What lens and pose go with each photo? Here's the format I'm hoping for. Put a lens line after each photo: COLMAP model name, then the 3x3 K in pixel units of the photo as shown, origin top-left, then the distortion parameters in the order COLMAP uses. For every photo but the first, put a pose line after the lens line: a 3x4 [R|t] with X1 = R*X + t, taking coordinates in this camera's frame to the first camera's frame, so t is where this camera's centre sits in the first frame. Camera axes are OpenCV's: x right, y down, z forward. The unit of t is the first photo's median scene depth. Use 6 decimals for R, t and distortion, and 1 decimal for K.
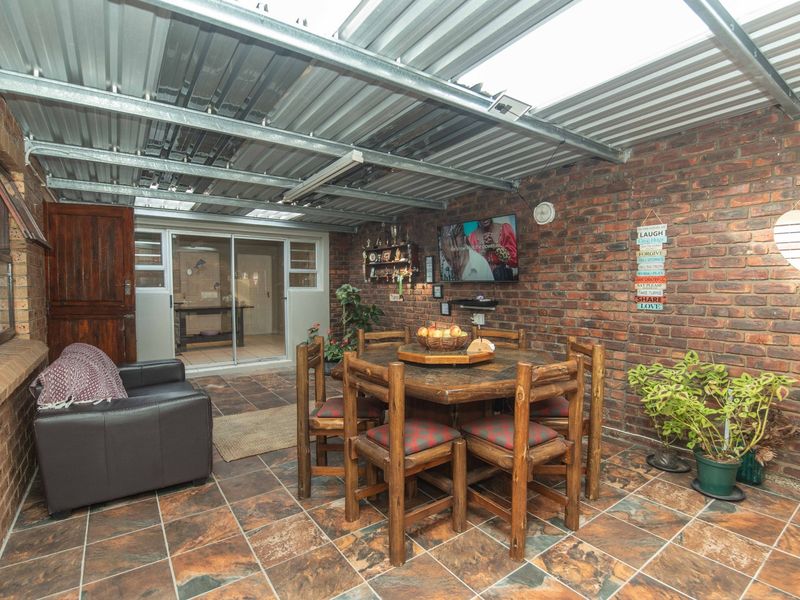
lens RADIAL K [[399.0, 0, 400.5], [0, 399.0, 300.4], [0, 0, 1]] dist [-0.003092, -0.000406]
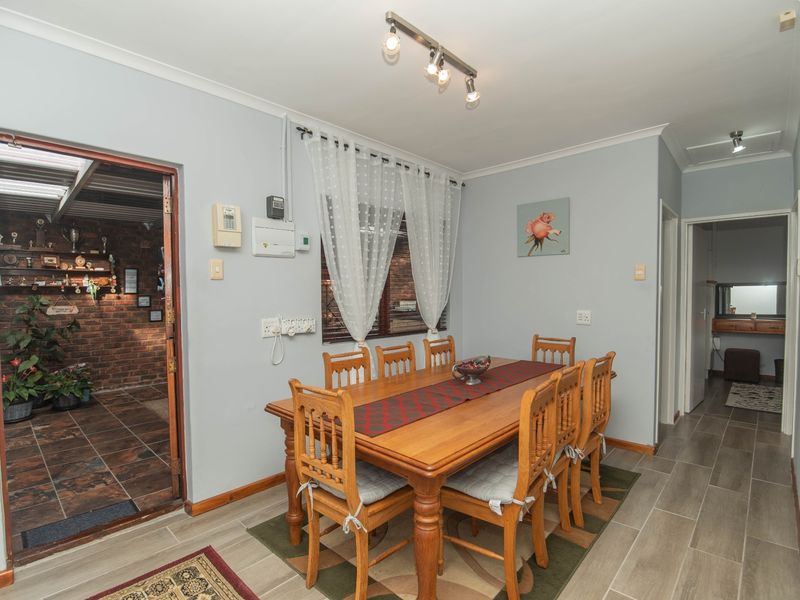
lens RADIAL K [[399.0, 0, 399.6], [0, 399.0, 304.1], [0, 0, 1]] dist [-0.003092, -0.000406]
pose [[-0.184075, -0.024316, 0.982611, -1.080846], [0.036755, 0.998824, 0.031602, -0.022687], [-0.982225, 0.041933, -0.182965, 0.488402]]
